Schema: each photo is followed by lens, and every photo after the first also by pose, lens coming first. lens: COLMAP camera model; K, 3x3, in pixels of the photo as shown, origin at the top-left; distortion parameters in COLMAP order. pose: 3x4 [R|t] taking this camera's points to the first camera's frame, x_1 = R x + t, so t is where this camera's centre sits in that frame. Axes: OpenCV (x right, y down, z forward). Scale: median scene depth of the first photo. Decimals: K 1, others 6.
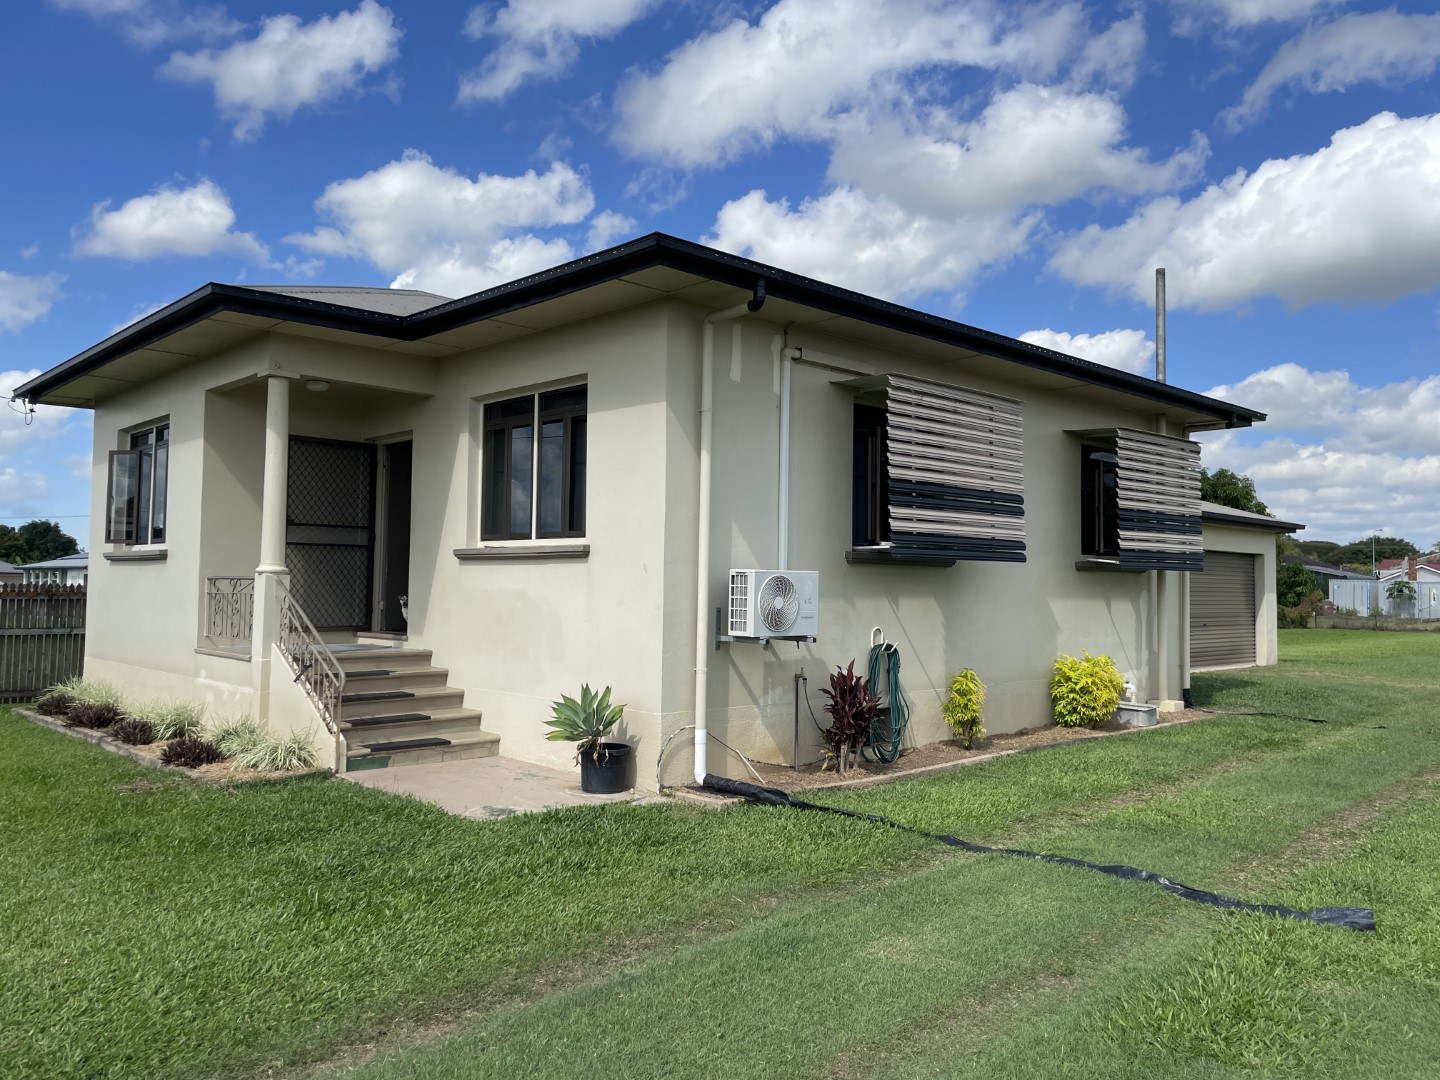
lens RADIAL K [[1088.5, 0, 720.0], [0, 1088.5, 540.0], [0, 0, 1]] dist [0.092277, -0.112538]
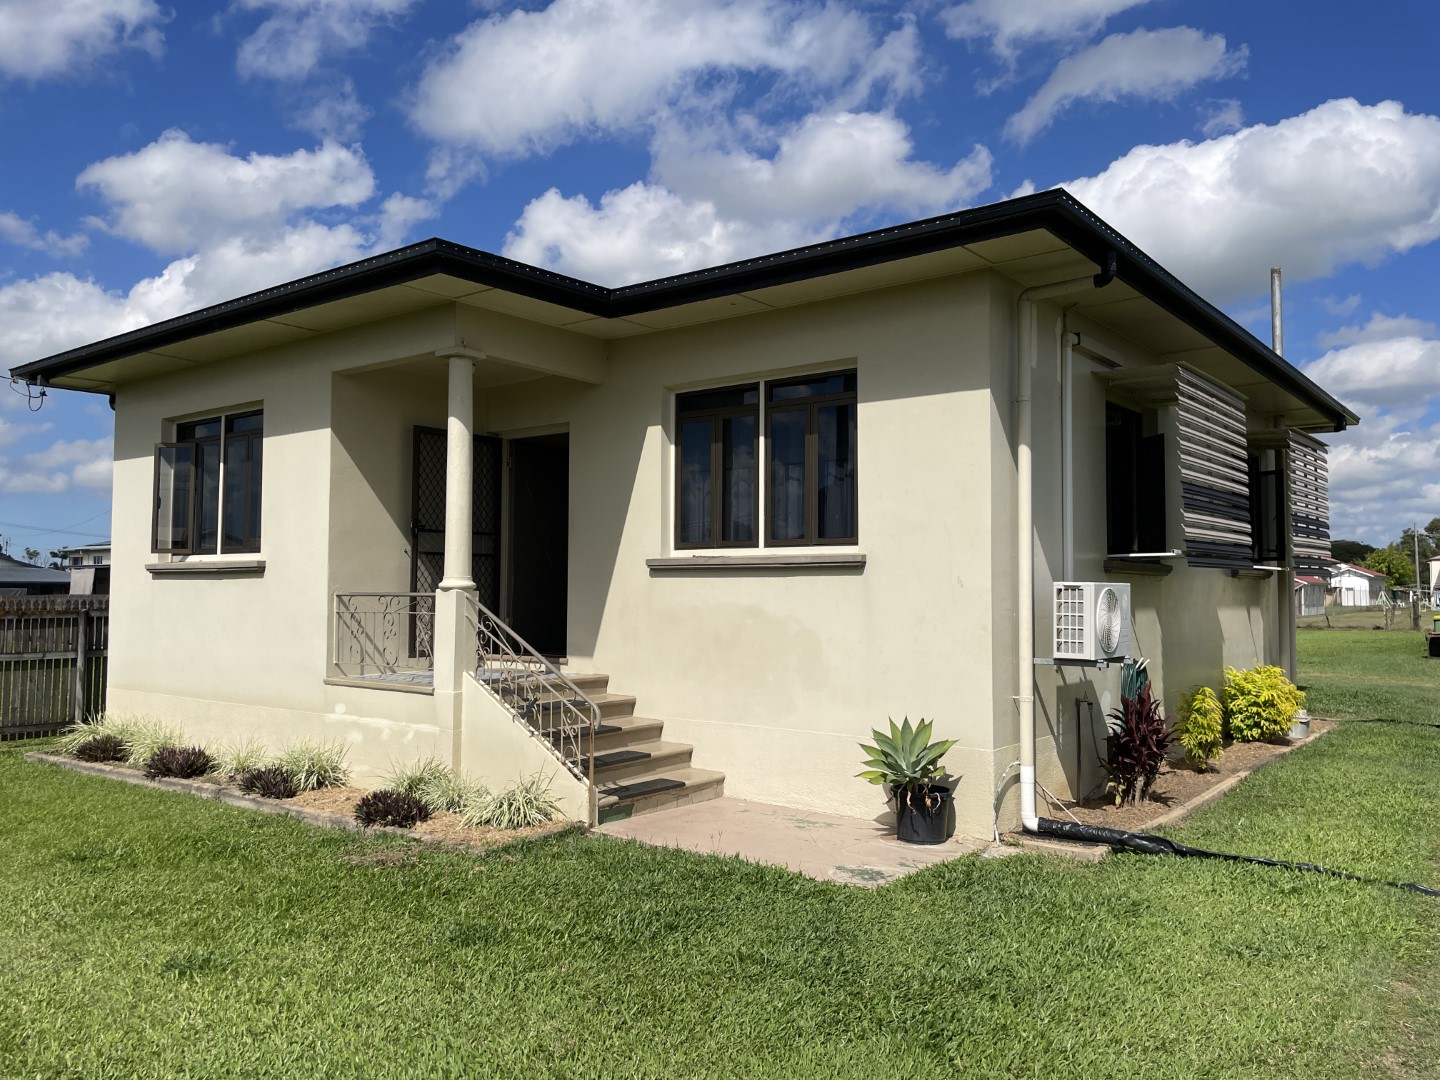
lens RADIAL K [[1088.5, 0, 720.0], [0, 1088.5, 540.0], [0, 0, 1]] dist [0.092277, -0.112538]
pose [[0.989669, -0.002837, 0.143345, -0.317975], [0.003429, 0.999987, -0.003887, -0.003248], [-0.143332, 0.004338, 0.989665, 0.137067]]
